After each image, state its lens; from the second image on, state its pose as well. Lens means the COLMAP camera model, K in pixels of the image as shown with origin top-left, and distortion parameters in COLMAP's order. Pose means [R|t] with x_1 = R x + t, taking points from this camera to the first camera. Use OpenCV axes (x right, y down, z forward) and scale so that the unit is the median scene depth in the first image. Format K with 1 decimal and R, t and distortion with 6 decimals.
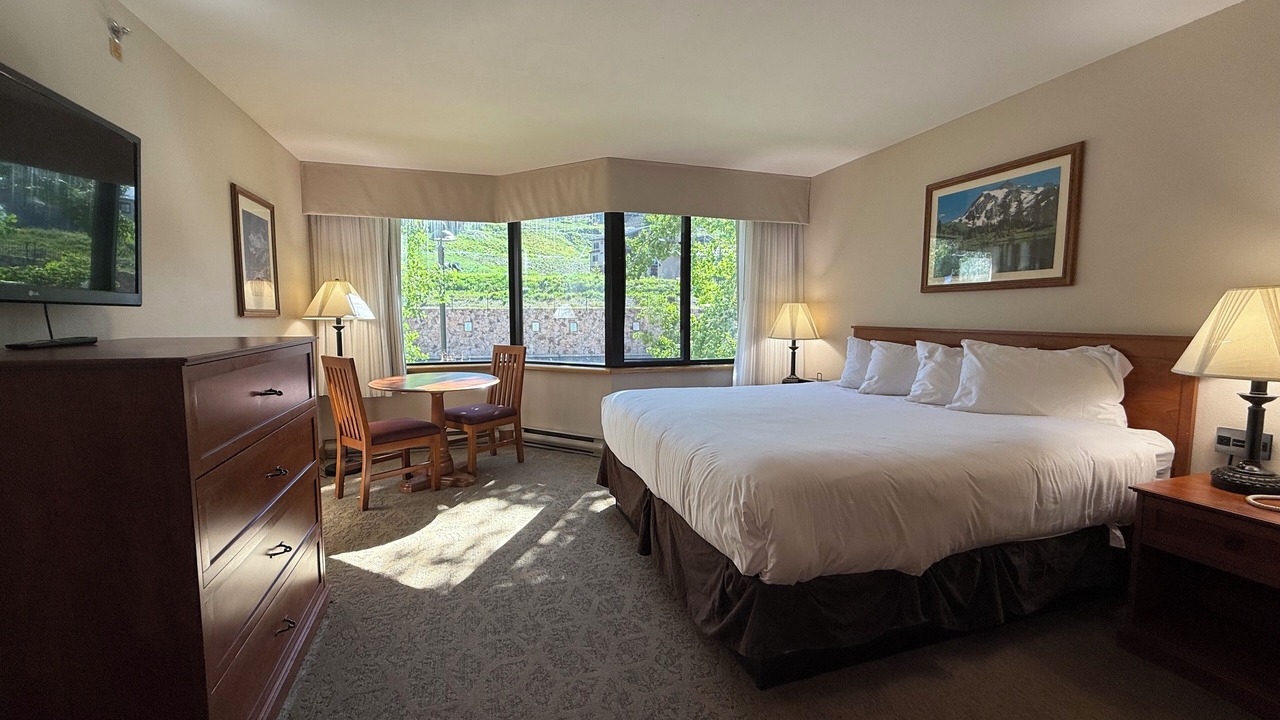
lens RADIAL K [[510.6, 0, 635.1], [0, 510.6, 357.8], [0, 0, 1]] dist [-0.000689, -0.000115]
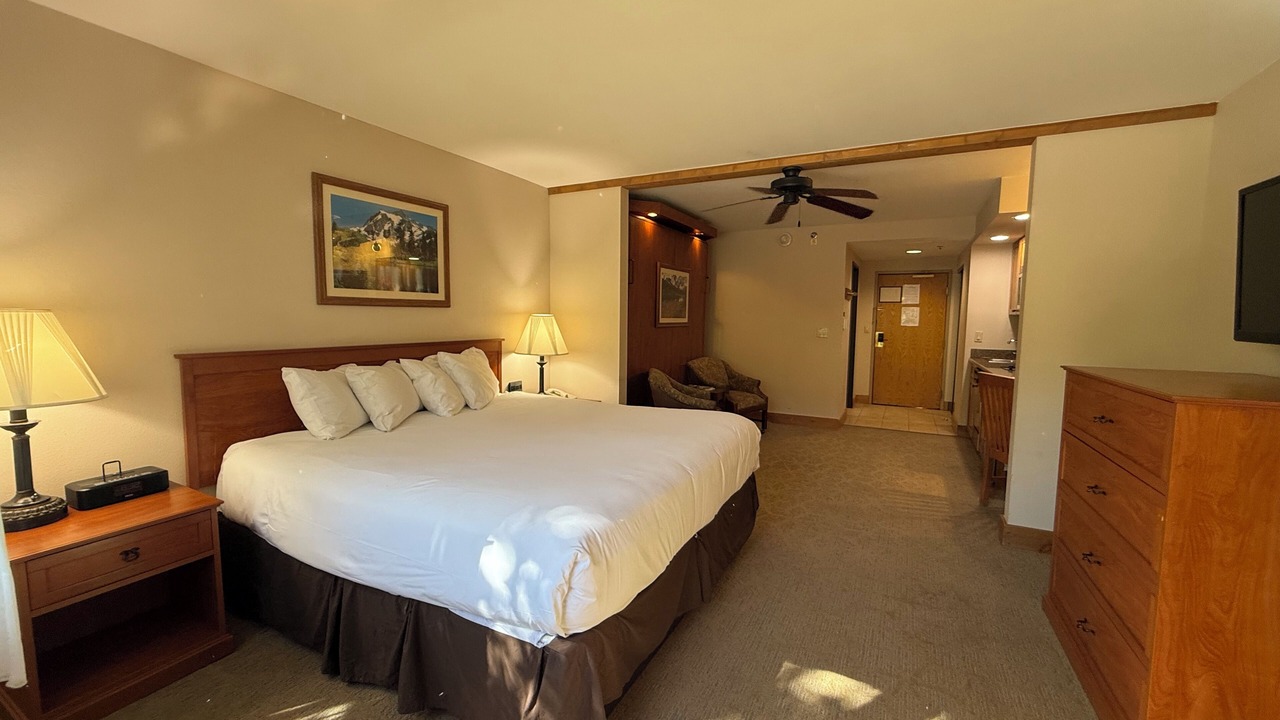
lens RADIAL K [[510.6, 0, 635.1], [0, 510.6, 357.8], [0, 0, 1]] dist [-0.000689, -0.000115]
pose [[-0.702378, -0.070646, 0.708290, -0.331624], [0.046508, 0.988381, 0.144703, -0.122205], [-0.710283, 0.134578, -0.690932, 1.078947]]
